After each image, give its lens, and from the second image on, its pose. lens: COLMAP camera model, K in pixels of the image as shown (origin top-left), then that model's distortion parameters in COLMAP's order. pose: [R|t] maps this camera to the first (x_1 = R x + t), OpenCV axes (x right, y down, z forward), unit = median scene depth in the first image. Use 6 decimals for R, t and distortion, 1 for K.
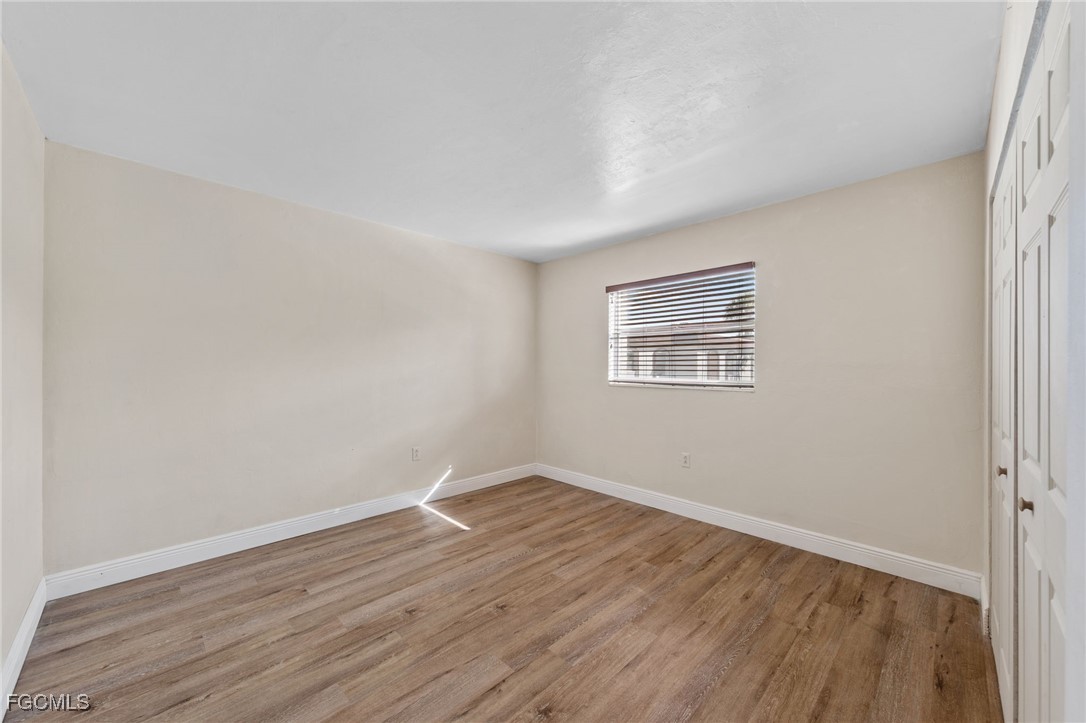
lens RADIAL K [[422.3, 0, 539.4], [0, 422.3, 366.3], [0, 0, 1]] dist [0.001486, 0.000114]
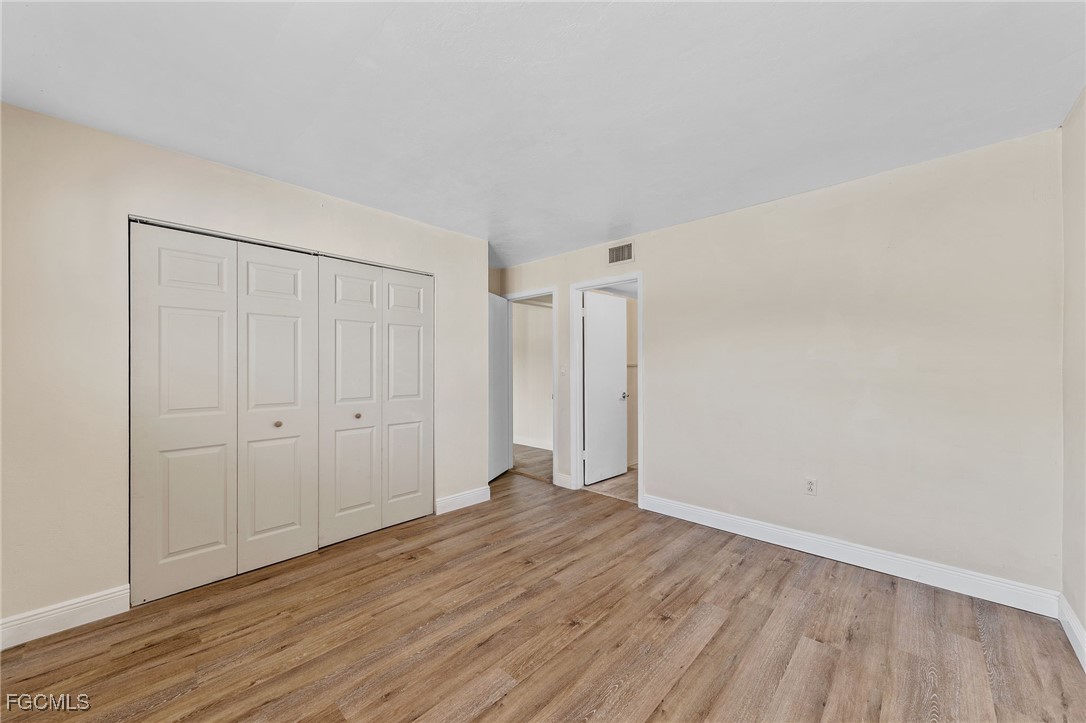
lens RADIAL K [[422.3, 0, 539.4], [0, 422.3, 366.3], [0, 0, 1]] dist [0.001486, 0.000114]
pose [[-0.999489, -0.002608, -0.031865, 0.020110], [-0.002754, 0.999986, 0.004527, -0.007345], [0.031853, 0.004613, -0.999482, 1.989809]]
